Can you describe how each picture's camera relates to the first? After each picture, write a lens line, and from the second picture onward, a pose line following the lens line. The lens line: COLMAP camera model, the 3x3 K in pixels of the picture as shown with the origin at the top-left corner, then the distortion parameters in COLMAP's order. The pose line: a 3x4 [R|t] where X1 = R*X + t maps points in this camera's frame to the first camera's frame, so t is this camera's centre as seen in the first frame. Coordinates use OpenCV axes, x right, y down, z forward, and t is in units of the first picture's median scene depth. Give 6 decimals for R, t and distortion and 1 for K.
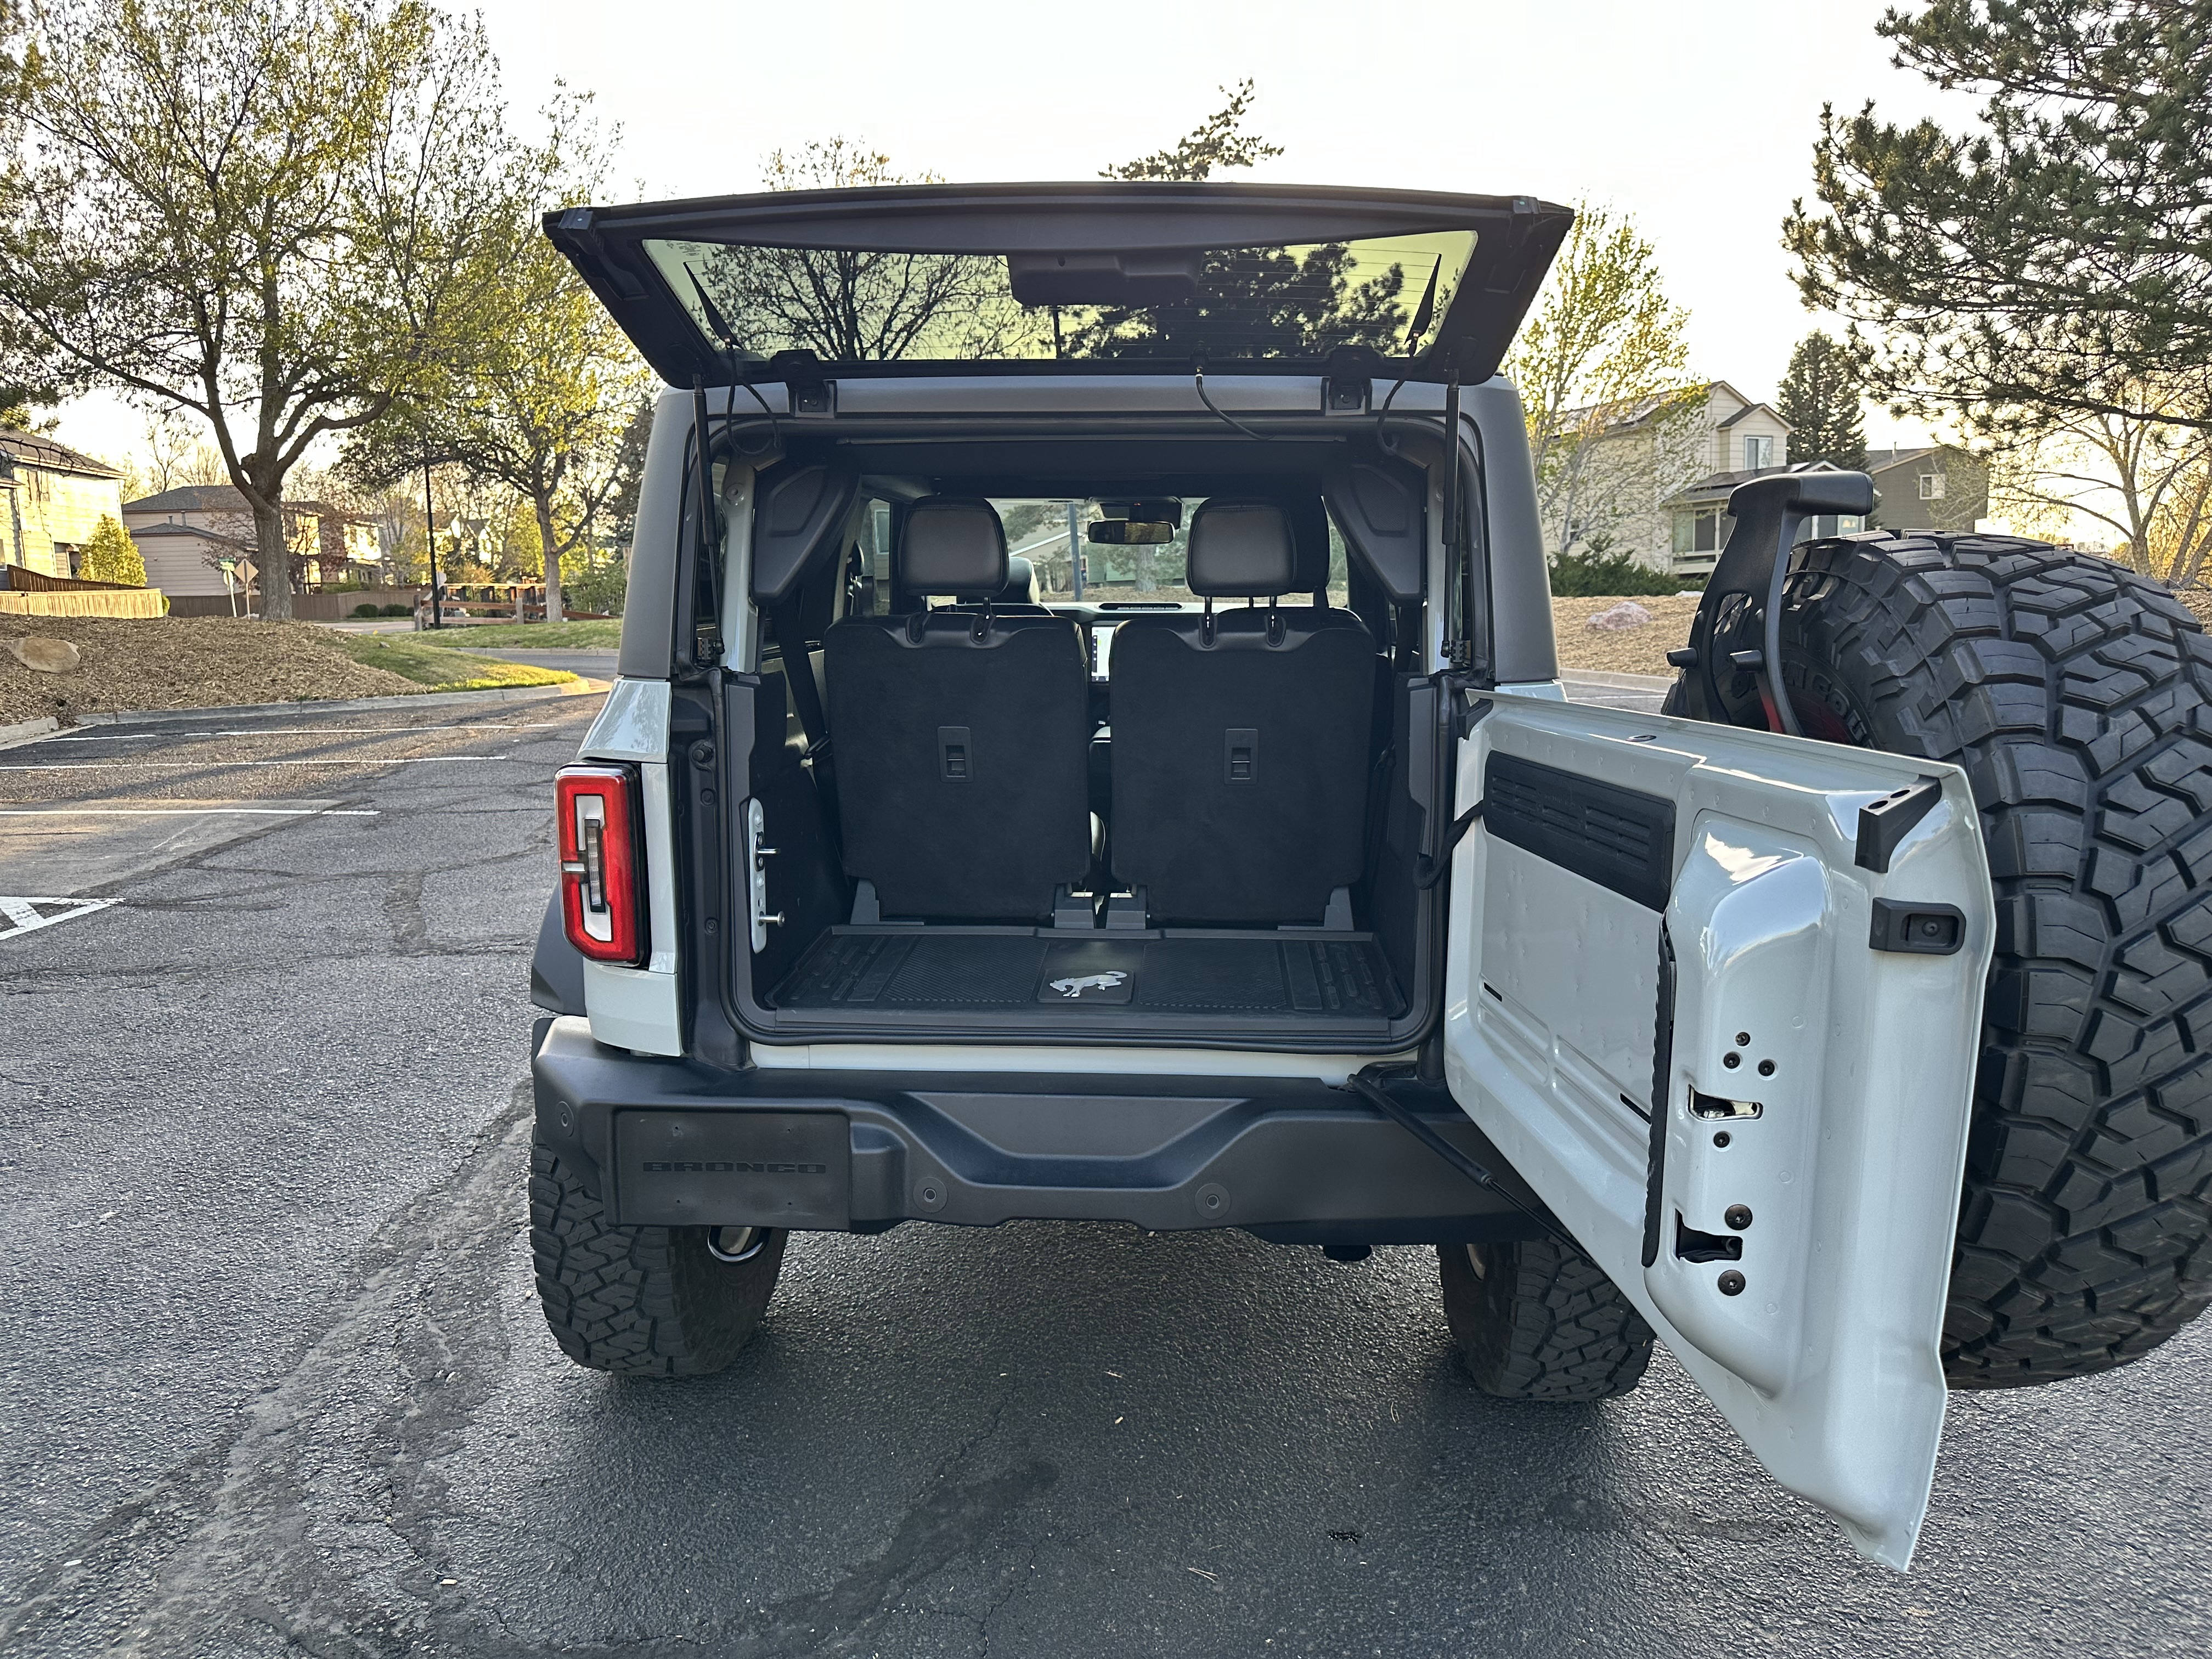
lens RADIAL K [[1565.6, 0, 1096.8], [0, 1565.6, 850.2], [0, 0, 1]] dist [0.021822, -0.024593]
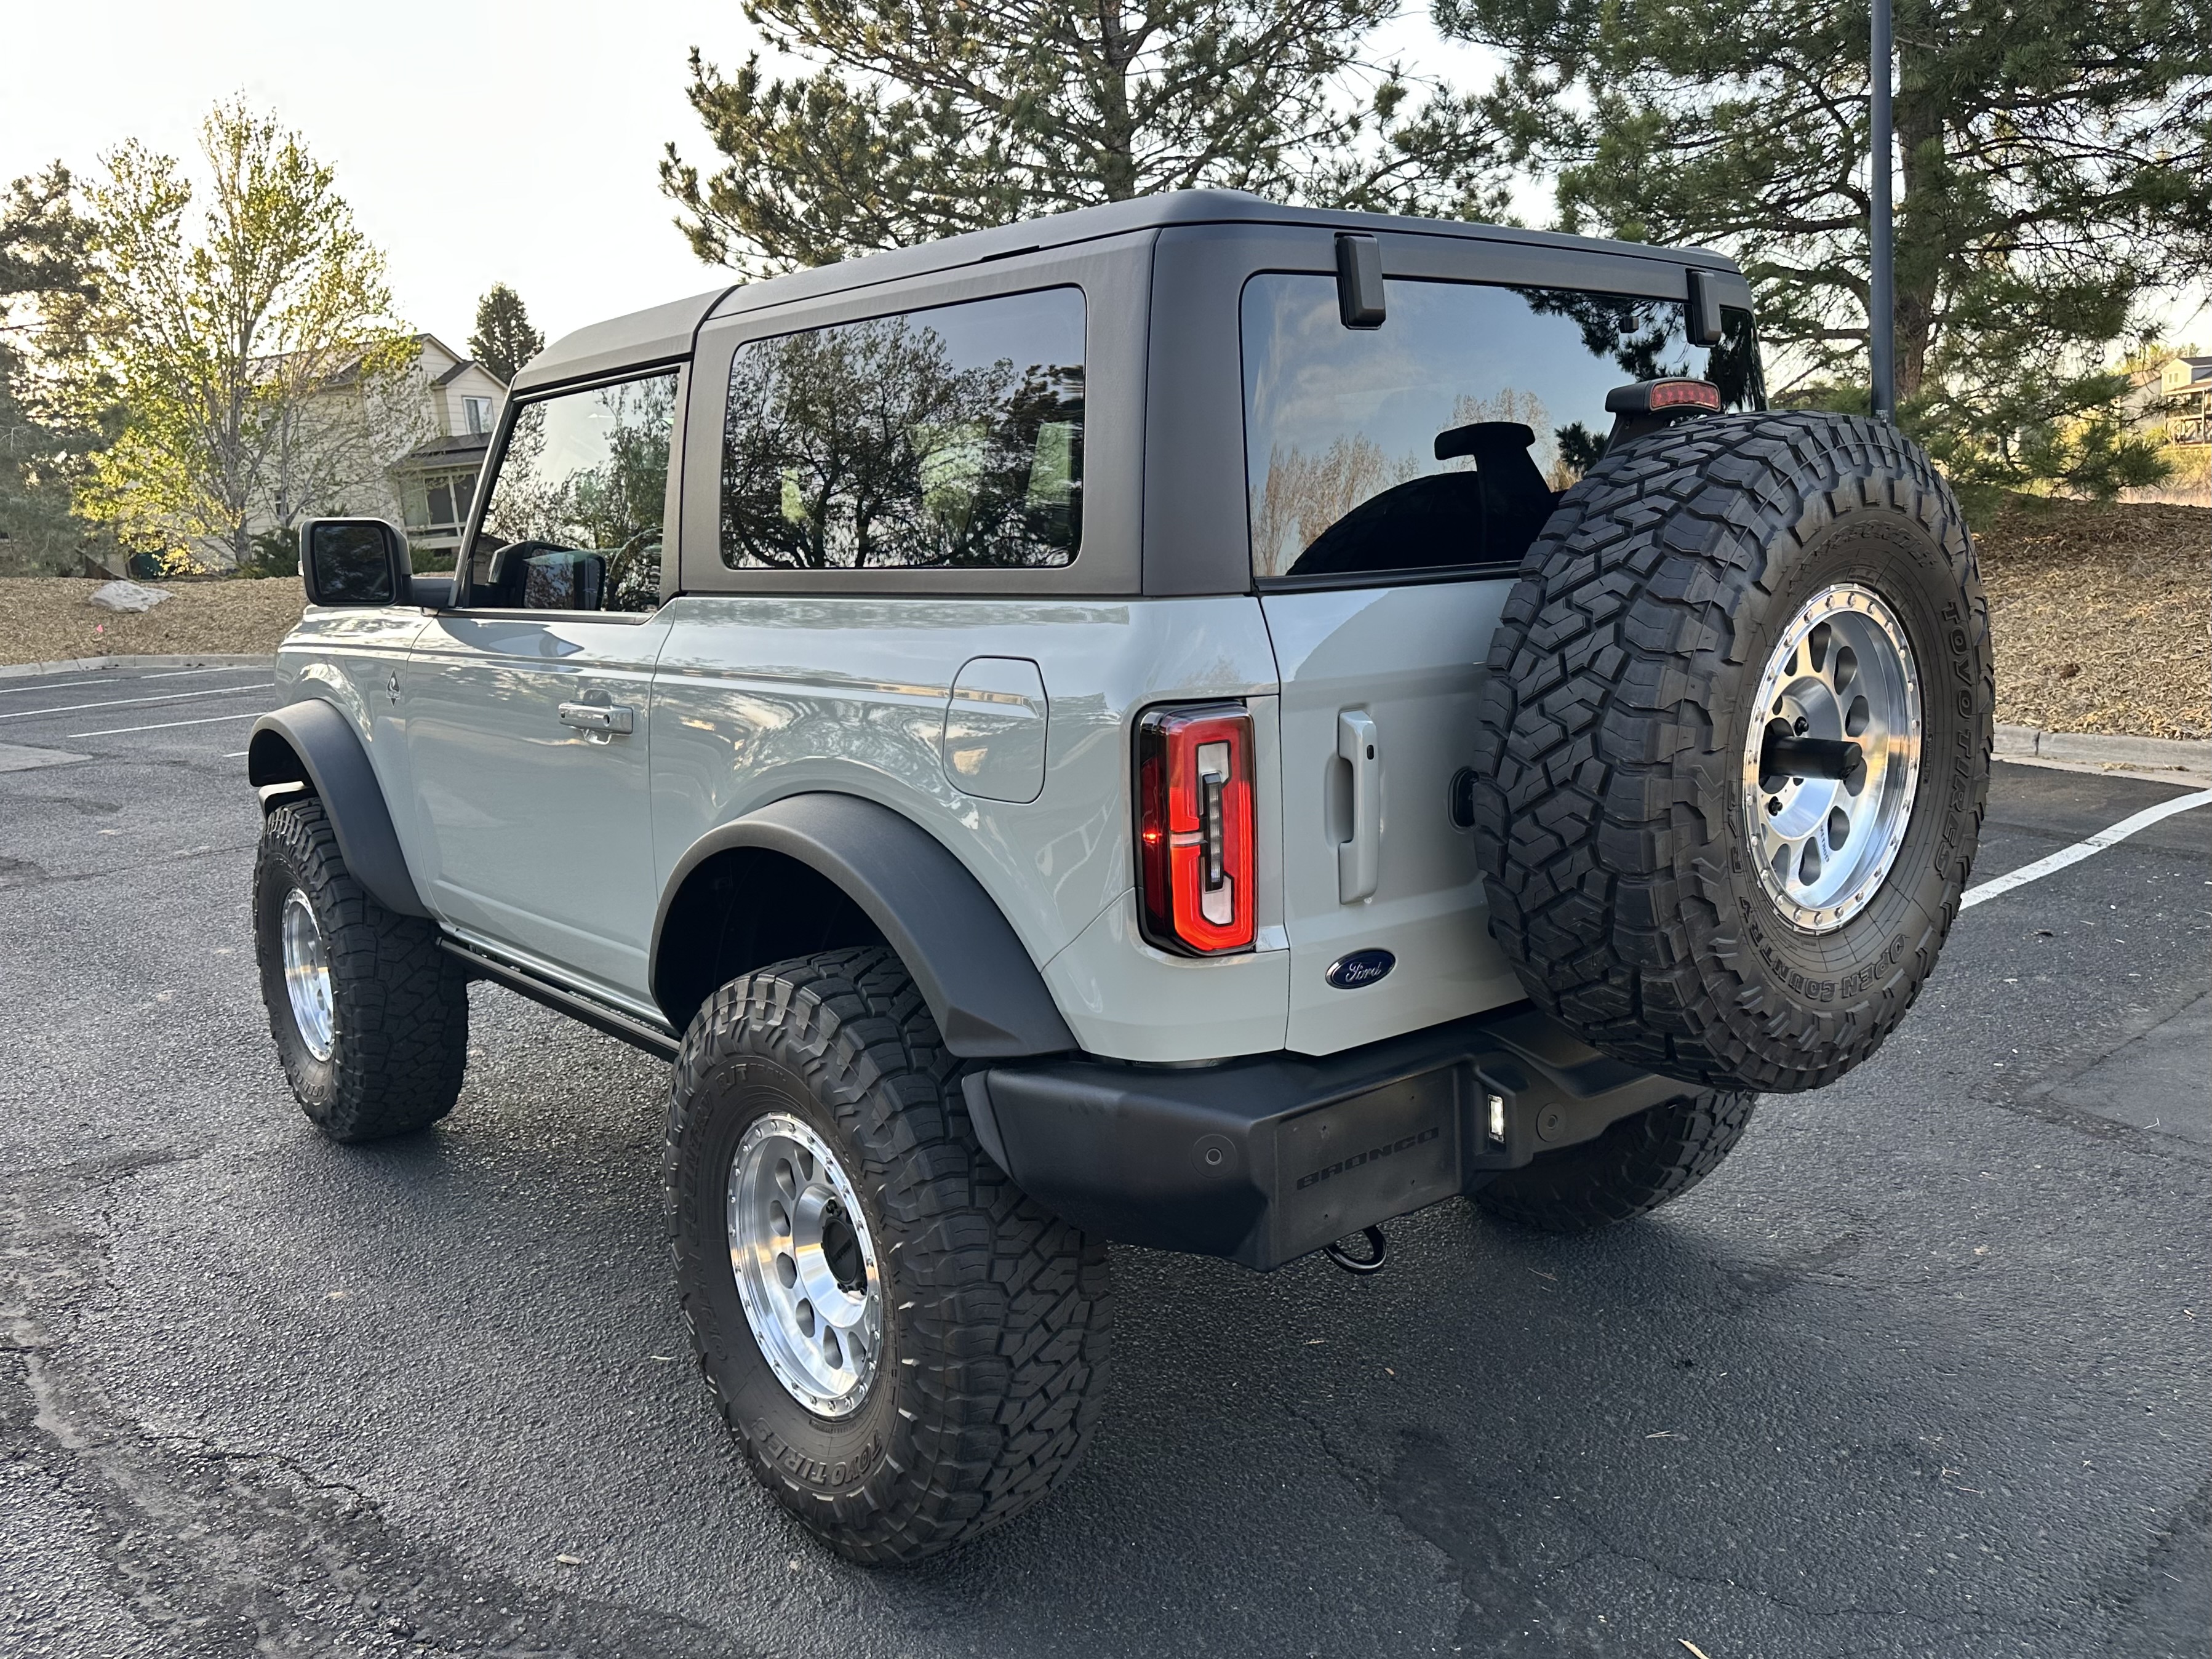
lens RADIAL K [[1765.1, 0, 1098.0], [0, 1765.1, 831.0], [0, 0, 1]] dist [0.026331, -0.004513]
pose [[0.725215, -0.140271, 0.674083, -0.557539], [0.153018, 0.987379, 0.040840, -0.019802], [-0.671304, 0.073529, 0.737526, 0.218728]]
